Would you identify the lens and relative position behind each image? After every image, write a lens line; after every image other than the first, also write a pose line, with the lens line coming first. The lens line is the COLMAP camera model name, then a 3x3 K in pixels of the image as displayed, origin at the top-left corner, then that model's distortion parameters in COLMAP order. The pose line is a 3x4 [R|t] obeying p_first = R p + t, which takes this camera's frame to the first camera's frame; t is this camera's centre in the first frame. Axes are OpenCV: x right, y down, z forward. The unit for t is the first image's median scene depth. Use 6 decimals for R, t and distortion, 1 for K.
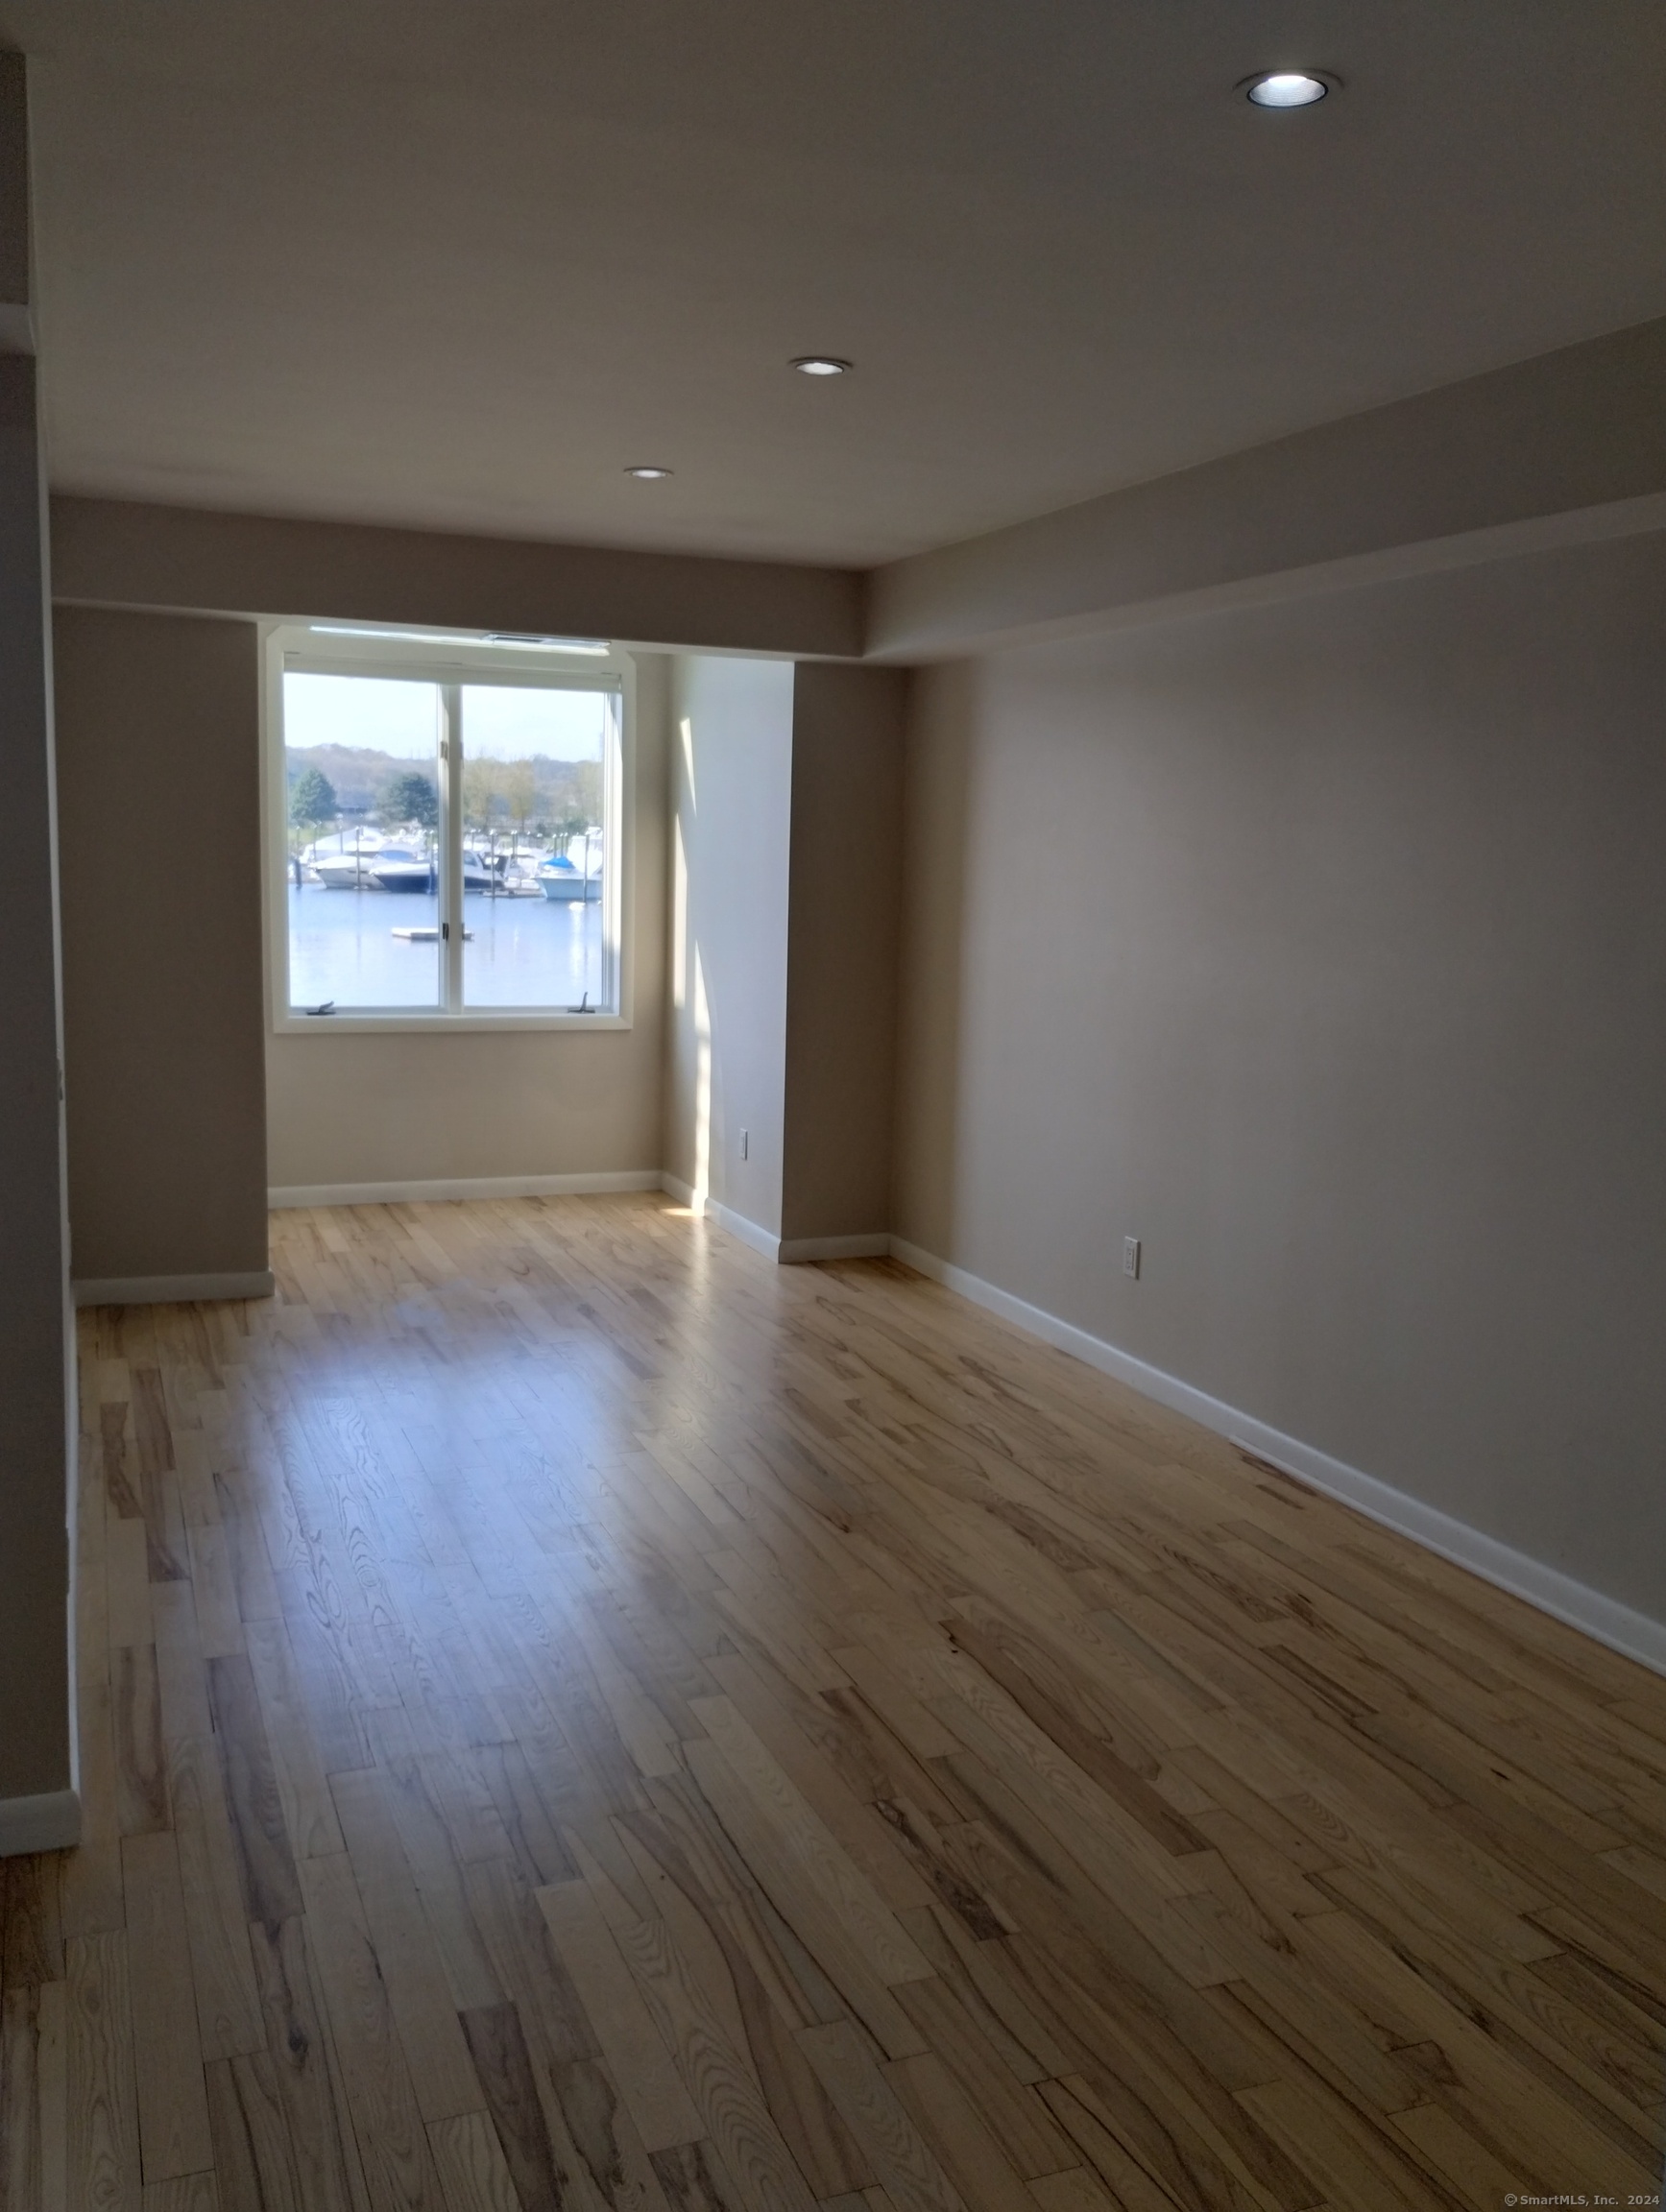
lens RADIAL K [[1838.8, 0, 833.0], [0, 1838.8, 1106.0], [0, 0, 1]] dist [0.059708, -0.073899]
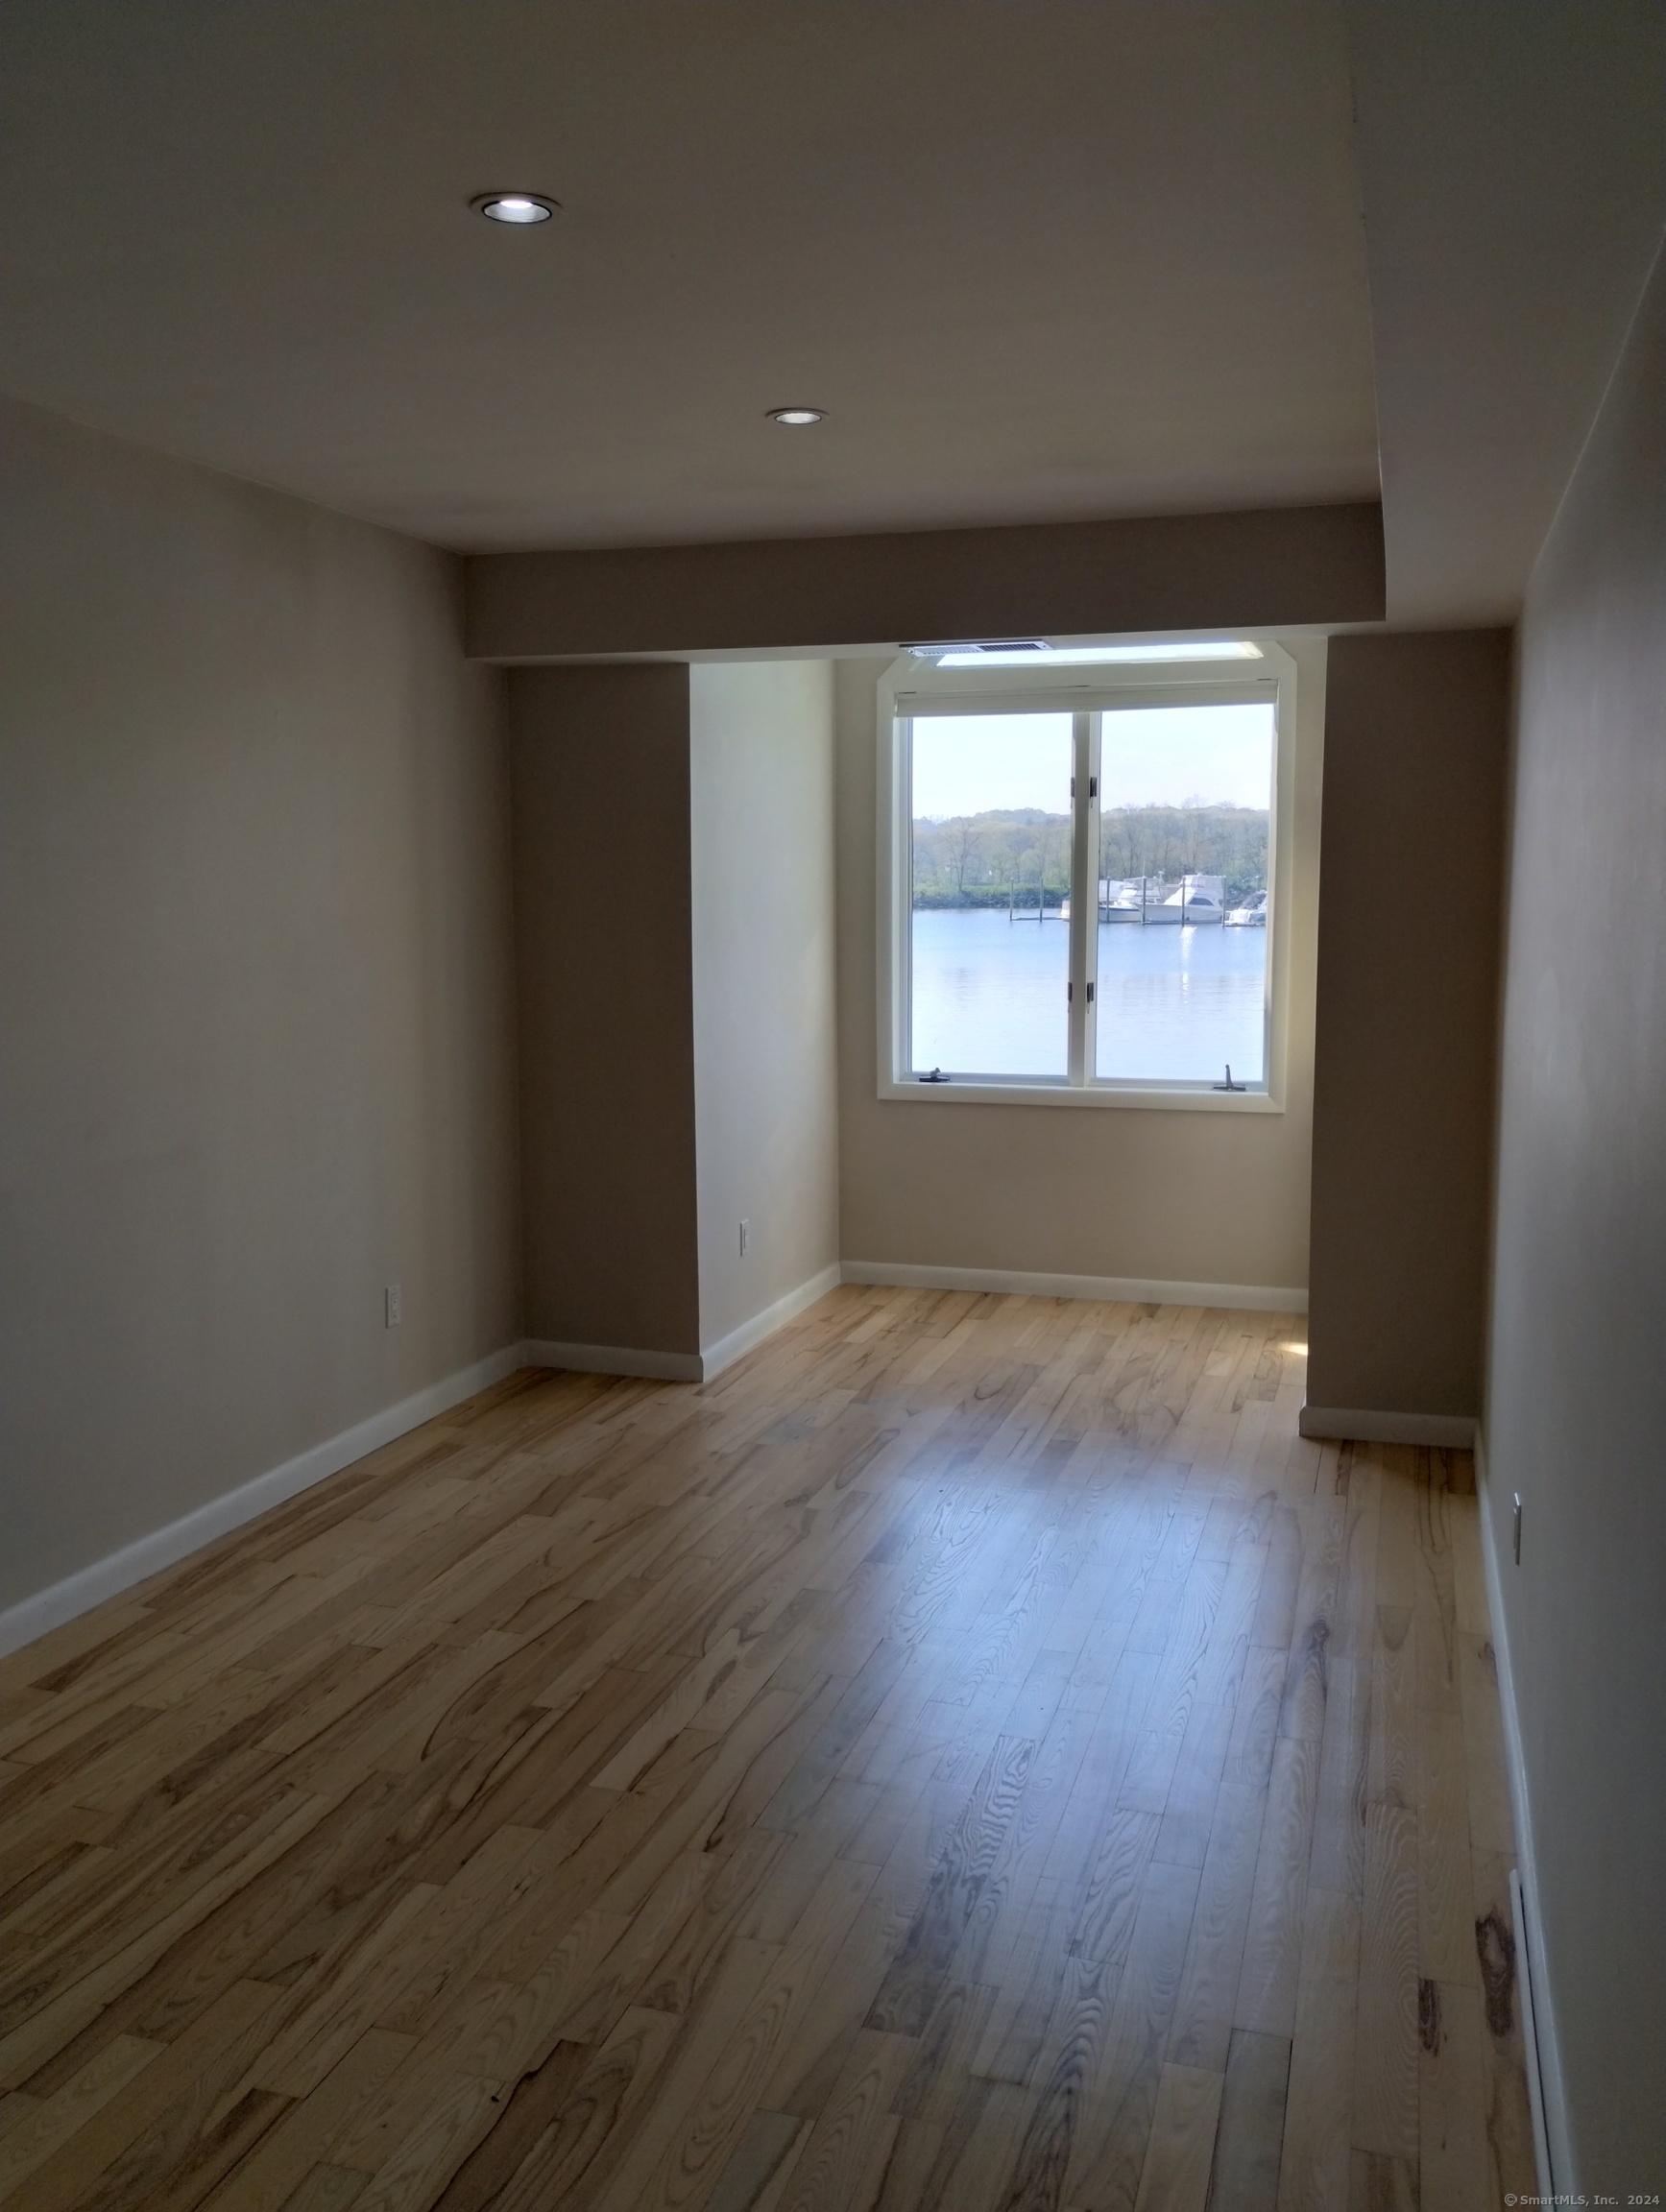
lens RADIAL K [[1829.5, 0, 830.7], [0, 1829.5, 1114.7], [0, 0, 1]] dist [0.077381, -0.090832]
pose [[0.772560, 0.049463, -0.633013, 0.537599], [-0.064051, 0.997947, -0.000193, -0.059944], [0.631703, 0.040695, 0.774141, 0.526833]]
